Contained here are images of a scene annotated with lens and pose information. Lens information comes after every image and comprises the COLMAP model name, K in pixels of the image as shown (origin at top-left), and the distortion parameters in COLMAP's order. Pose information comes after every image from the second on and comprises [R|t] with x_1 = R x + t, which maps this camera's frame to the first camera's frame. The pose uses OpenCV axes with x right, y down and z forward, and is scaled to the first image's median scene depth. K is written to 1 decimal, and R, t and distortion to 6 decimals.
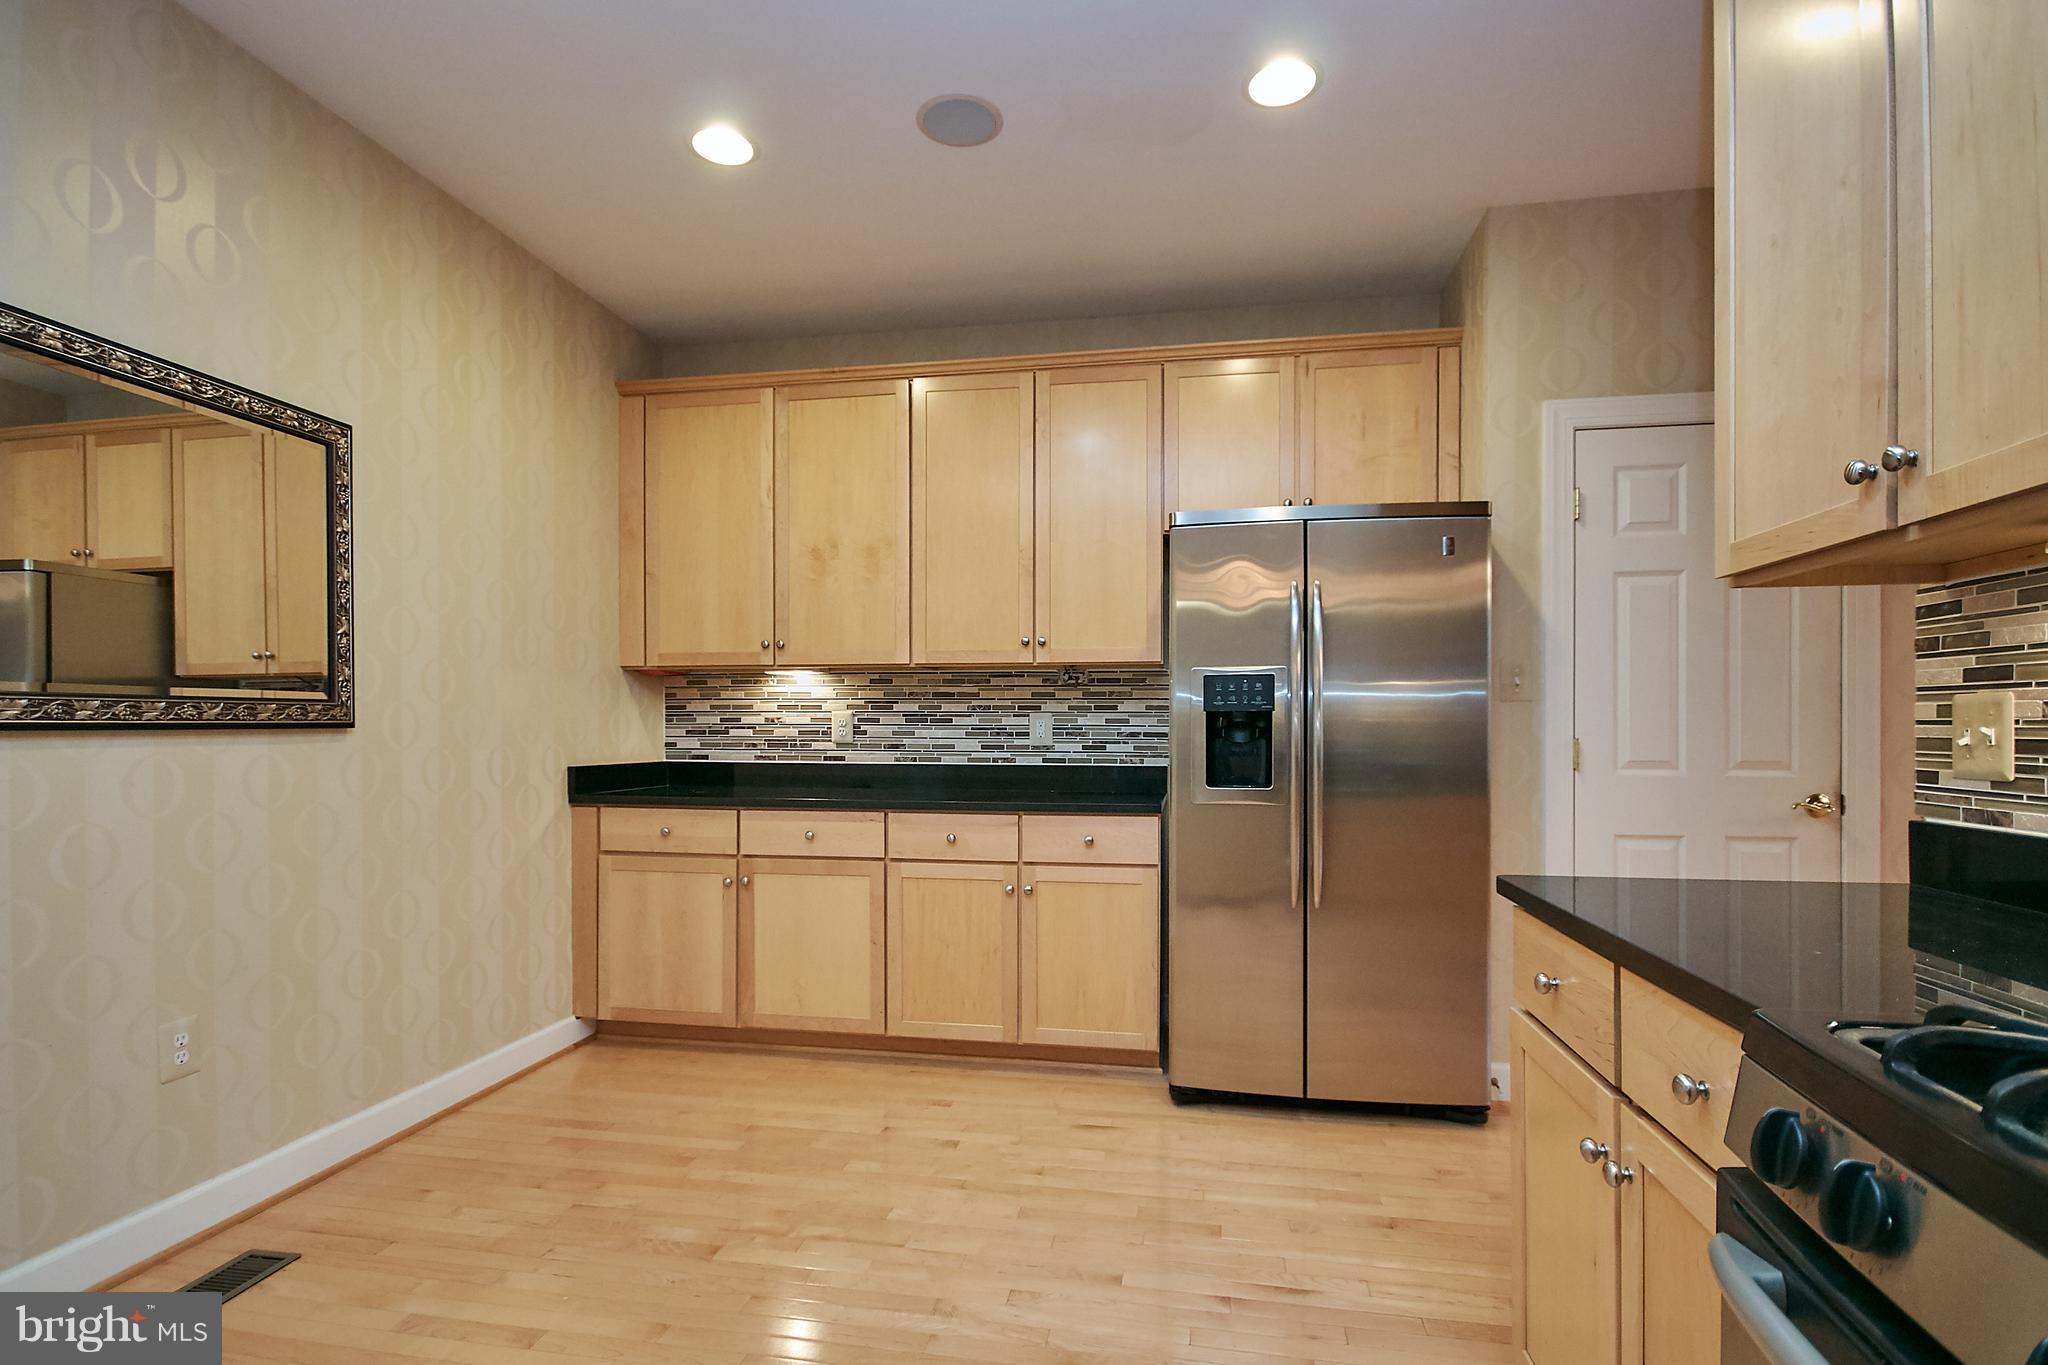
lens RADIAL K [[979.0, 0, 1028.0], [0, 979.0, 728.1], [0, 0, 1]] dist [-0.001157, -0.000318]
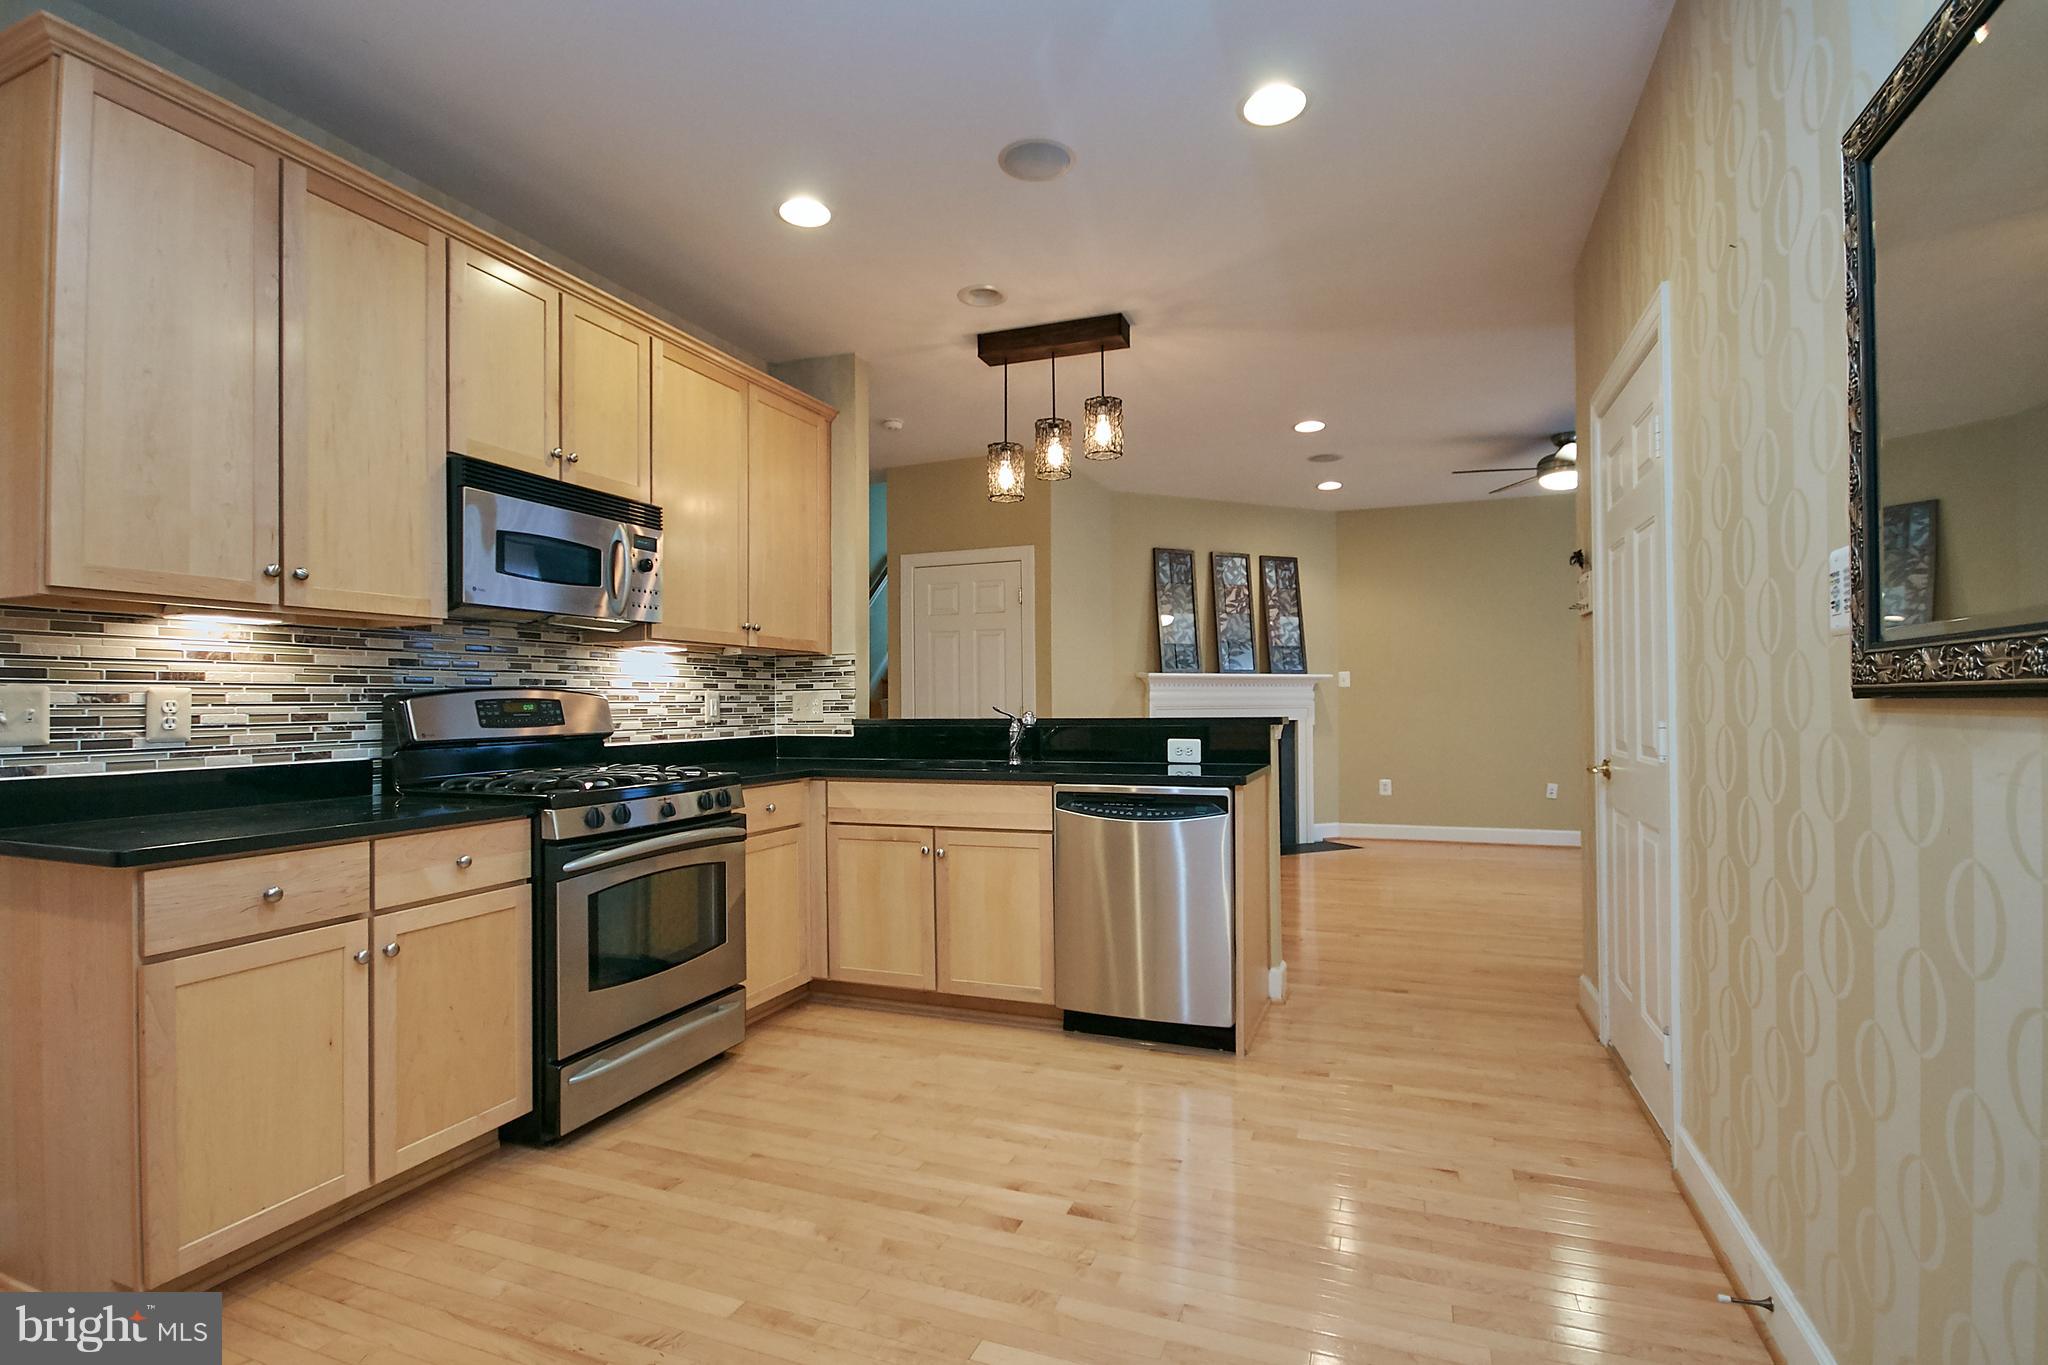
lens RADIAL K [[971.4, 0, 1046.0], [0, 971.4, 685.0], [0, 0, 1]] dist [-0.002692, -0.000540]
pose [[-0.984220, 0.009932, 0.176671, -0.295818], [0.007043, 0.999831, -0.016973, -0.000642], [-0.176809, -0.015461, -0.984124, 0.817347]]
